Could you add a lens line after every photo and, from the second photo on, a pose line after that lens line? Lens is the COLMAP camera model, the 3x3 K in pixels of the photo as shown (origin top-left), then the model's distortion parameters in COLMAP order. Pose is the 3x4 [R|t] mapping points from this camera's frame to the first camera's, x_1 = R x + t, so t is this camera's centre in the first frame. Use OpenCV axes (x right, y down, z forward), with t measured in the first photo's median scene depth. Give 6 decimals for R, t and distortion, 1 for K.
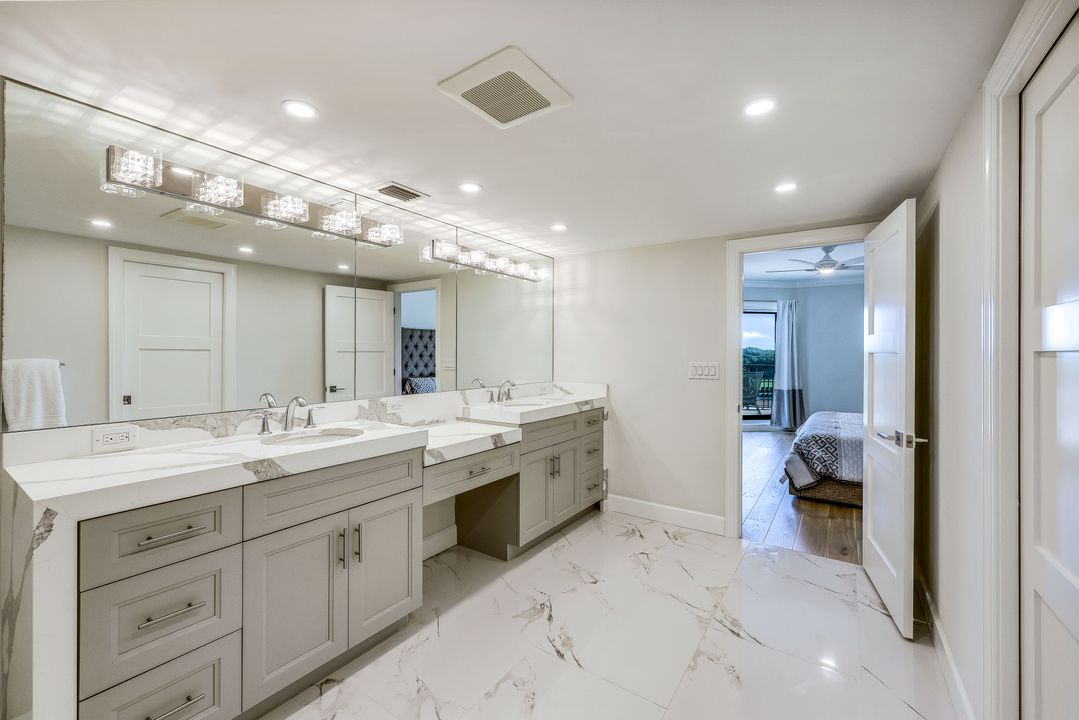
lens RADIAL K [[434.0, 0, 544.0], [0, 434.0, 353.8], [0, 0, 1]] dist [0.002678, -0.000936]
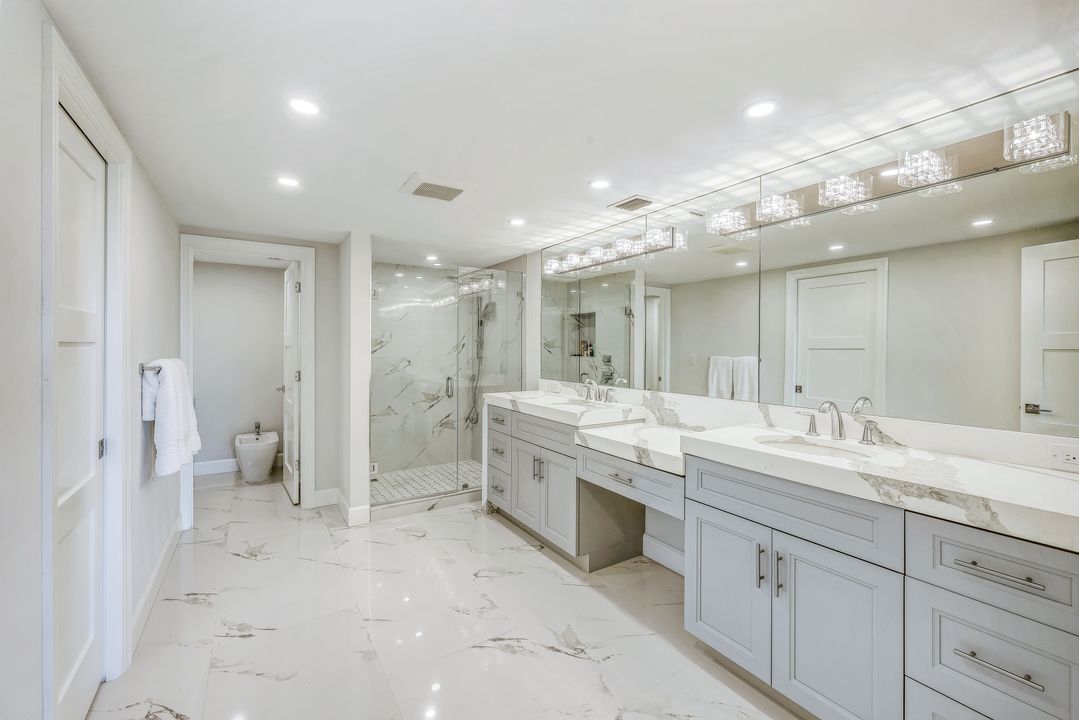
lens RADIAL K [[434.0, 0, 533.7], [0, 434.0, 351.8], [0, 0, 1]] dist [0.002678, -0.000936]
pose [[-0.384767, -0.000347, -0.923014, 0.622308], [-0.012108, 0.999916, 0.004671, 0.000804], [0.922934, 0.012973, -0.384739, 0.953965]]
